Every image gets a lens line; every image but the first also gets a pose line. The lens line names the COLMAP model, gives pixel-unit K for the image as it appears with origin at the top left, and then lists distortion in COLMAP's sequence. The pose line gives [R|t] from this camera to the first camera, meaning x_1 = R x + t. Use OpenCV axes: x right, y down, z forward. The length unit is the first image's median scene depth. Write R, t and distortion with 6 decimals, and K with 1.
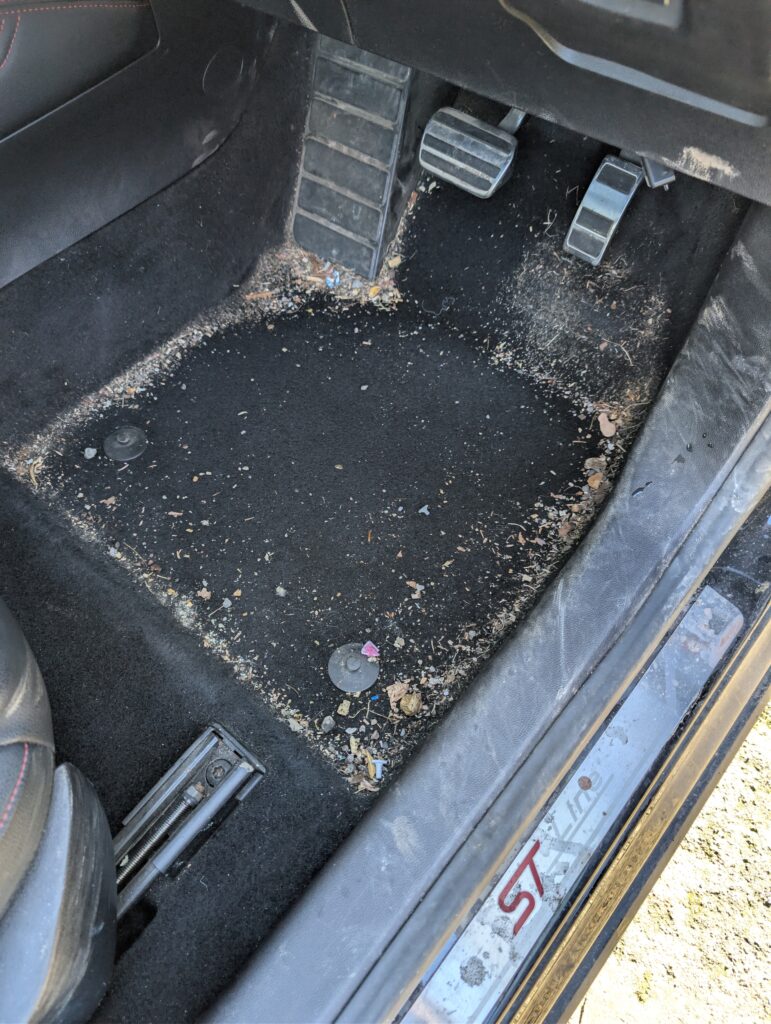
lens RADIAL K [[706.2, 0, 385.5], [0, 706.2, 512.0], [0, 0, 1]] dist [0.012233, -0.005160]
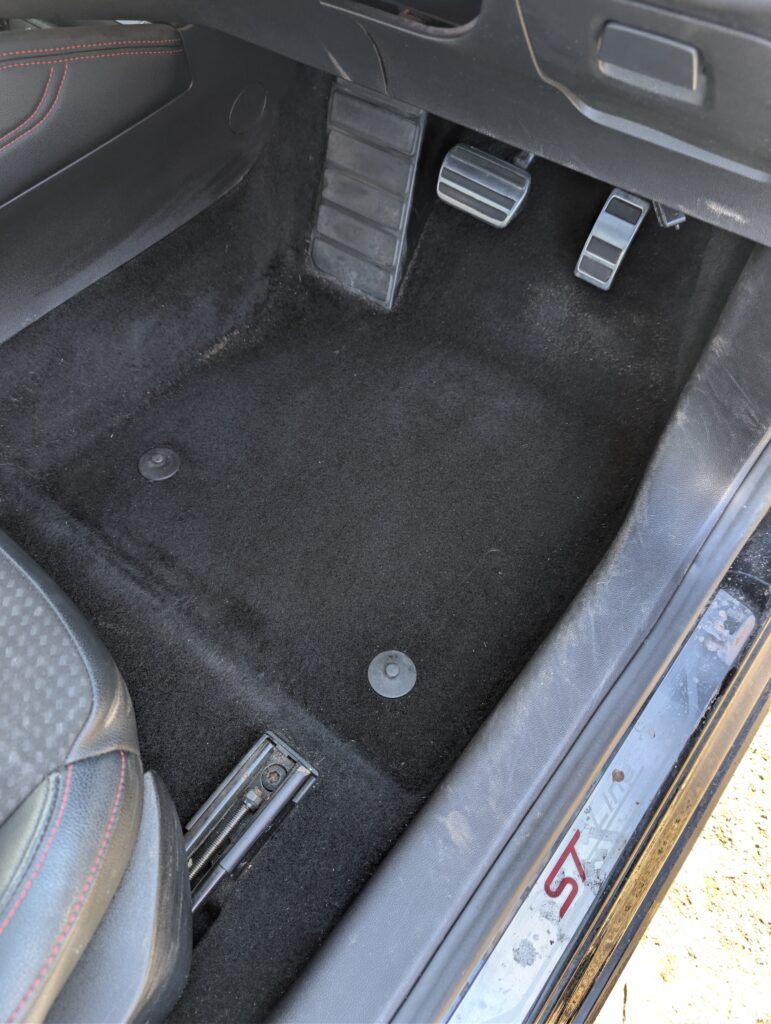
lens RADIAL K [[723.3, 0, 385.5], [0, 723.3, 502.4], [0, 0, 1]] dist [0.004556, -0.001225]
pose [[0.999116, -0.017972, 0.037991, -0.105553], [0.018574, 0.999707, -0.015552, -0.022752], [-0.037701, 0.016244, 0.999157, -0.095244]]
